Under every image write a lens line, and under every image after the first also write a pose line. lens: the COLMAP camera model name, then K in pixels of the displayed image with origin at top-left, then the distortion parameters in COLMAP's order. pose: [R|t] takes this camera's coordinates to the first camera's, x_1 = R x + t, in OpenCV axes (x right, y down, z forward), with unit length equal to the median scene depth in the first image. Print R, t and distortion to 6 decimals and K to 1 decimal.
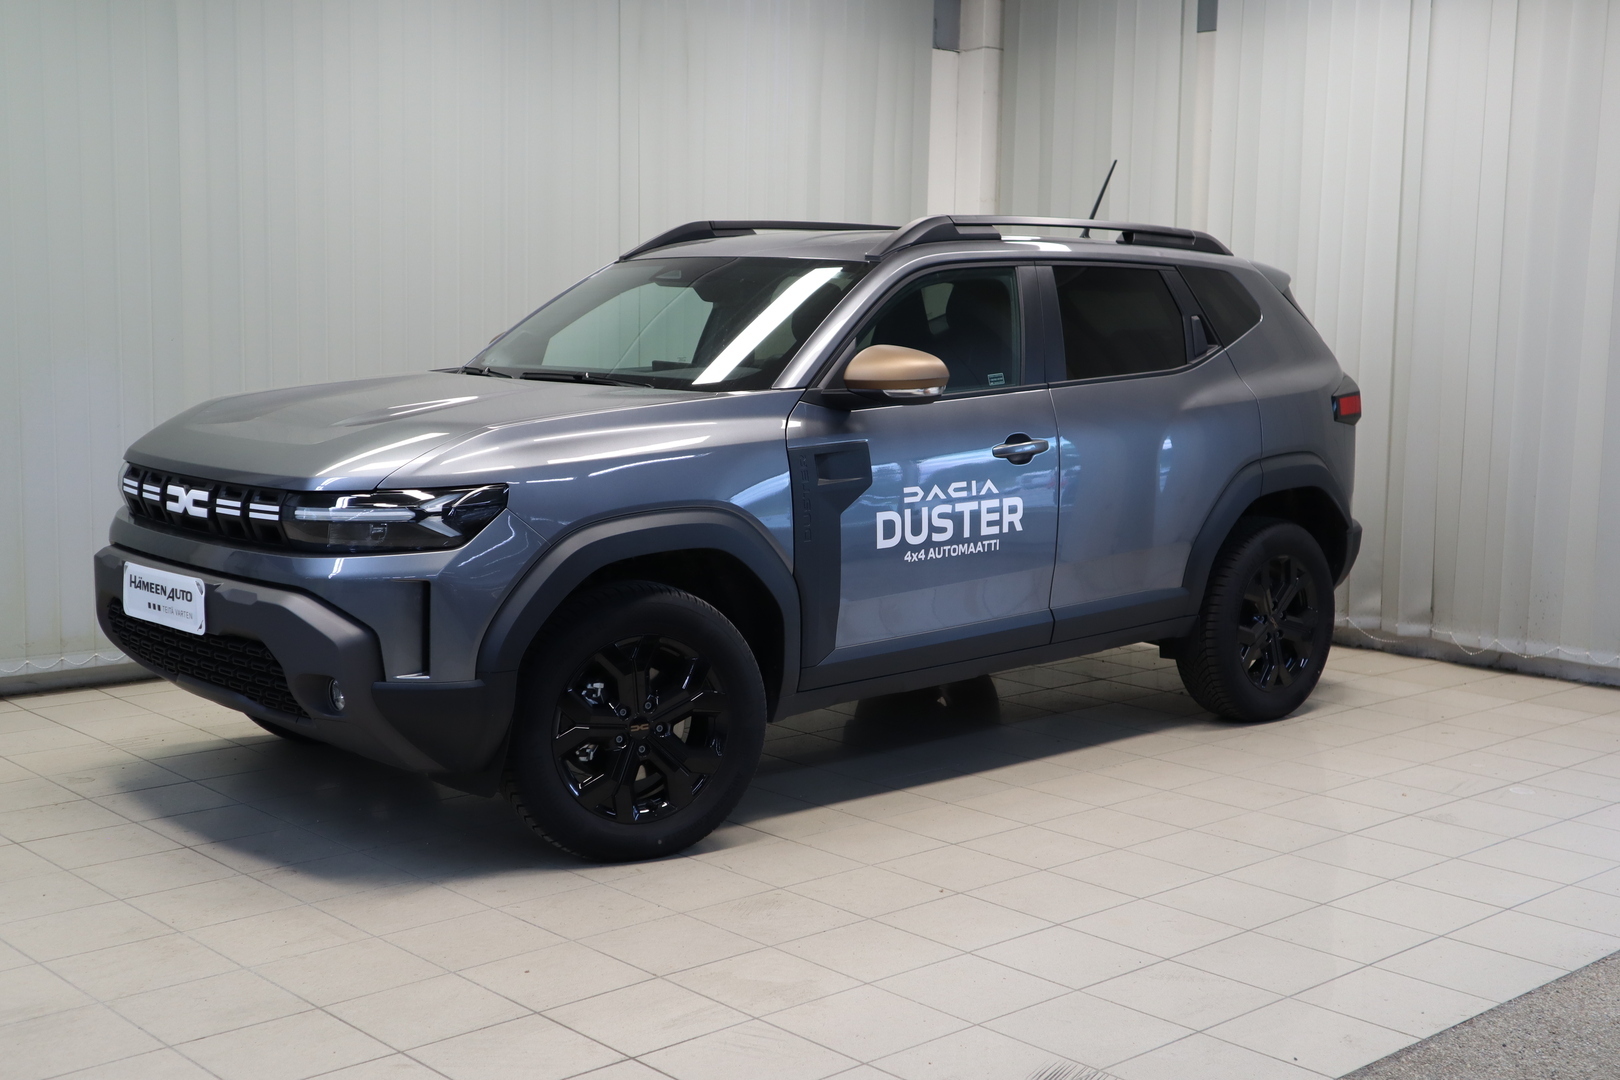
lens RADIAL K [[1946.5, 0, 810.0], [0, 1946.5, 540.0], [0, 0, 1]] dist [0.005628, 0.033056]
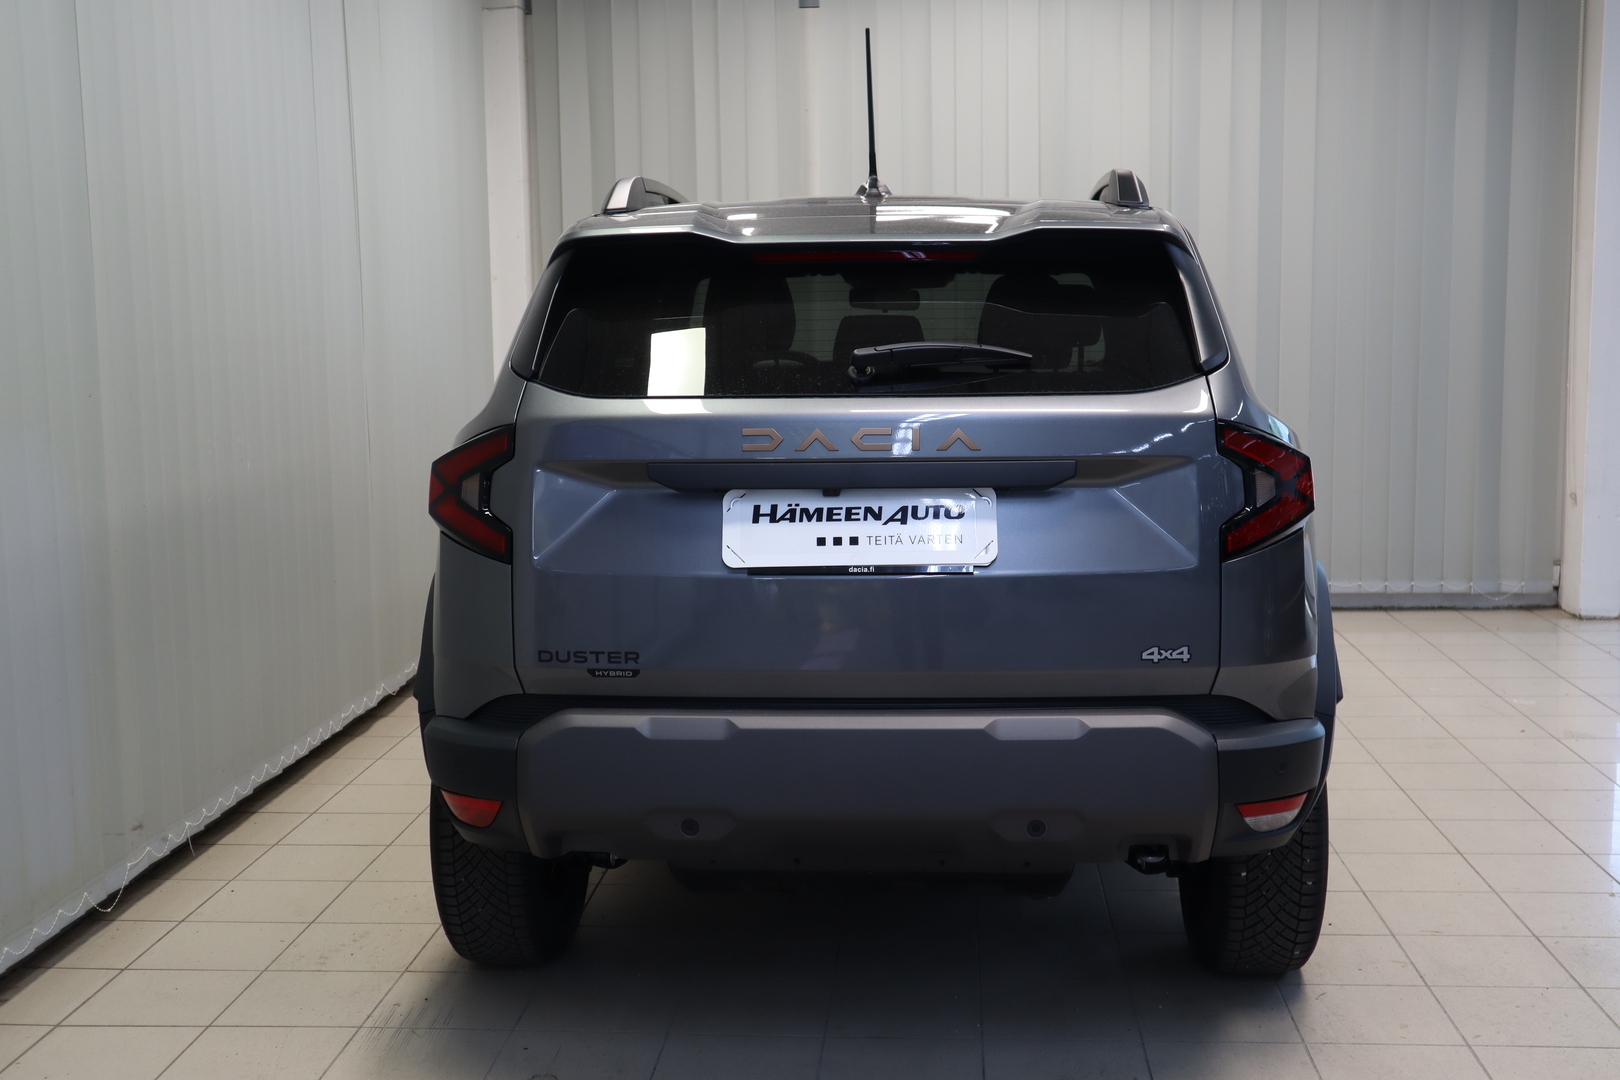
lens RADIAL K [[1887.2, 0, 810.0], [0, 1887.2, 540.0], [0, 0, 1]] dist [0.014162, 0.072088]
pose [[0.727175, -0.120110, 0.675862, -0.748436], [0.110645, 0.992208, 0.057283, -0.084493], [-0.677476, 0.033126, 0.734798, 0.503309]]
